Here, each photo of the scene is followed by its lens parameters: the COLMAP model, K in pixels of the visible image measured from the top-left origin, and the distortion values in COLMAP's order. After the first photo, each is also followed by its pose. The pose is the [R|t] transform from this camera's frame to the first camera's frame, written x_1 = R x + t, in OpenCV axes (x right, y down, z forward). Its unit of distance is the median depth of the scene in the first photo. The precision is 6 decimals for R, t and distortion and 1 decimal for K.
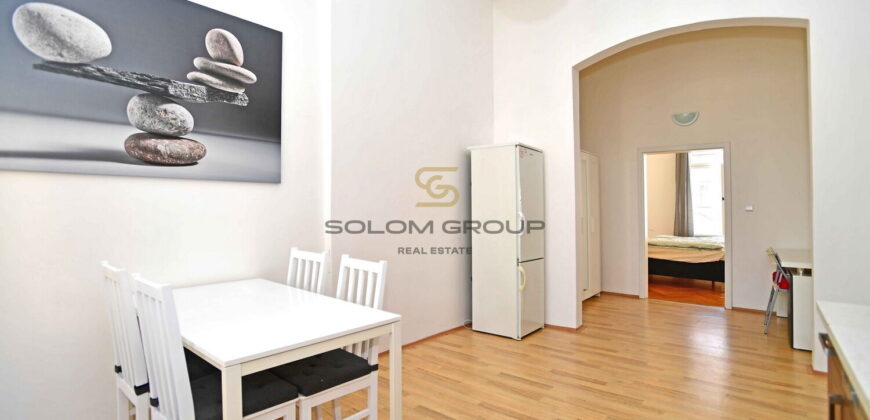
lens RADIAL K [[400.1, 0, 428.5], [0, 400.1, 215.6], [0, 0, 1]] dist [-0.068160, 0.035306]
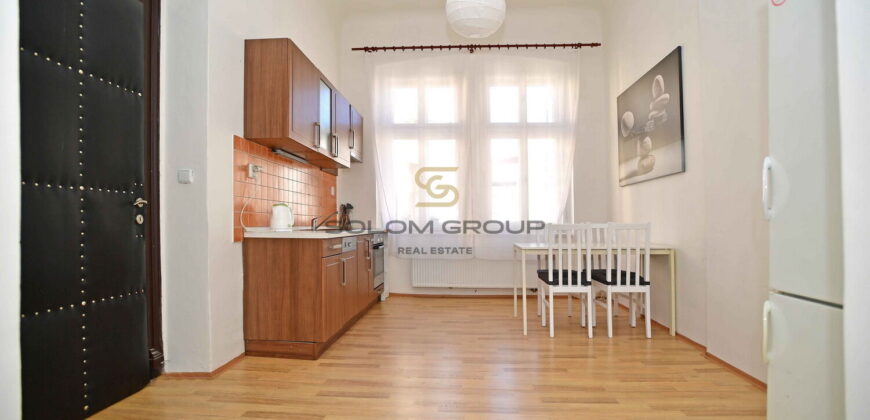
lens RADIAL K [[400.1, 0, 428.5], [0, 400.1, 215.6], [0, 0, 1]] dist [-0.068160, 0.035306]
pose [[-0.784855, 0.001869, -0.619676, 1.134092], [0.012192, 0.999848, -0.012426, 0.068313], [0.619559, -0.017308, -0.784759, 1.692795]]
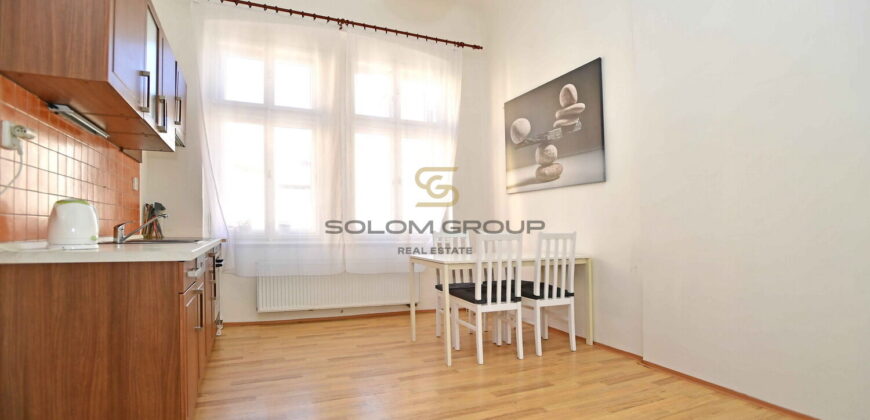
lens RADIAL K [[400.1, 0, 428.5], [0, 400.1, 215.6], [0, 0, 1]] dist [-0.068160, 0.035306]
pose [[-0.387430, -0.014593, -0.921784, 1.111724], [0.006243, 0.999810, -0.018452, 0.050265], [0.921878, -0.012903, -0.387266, 1.136996]]
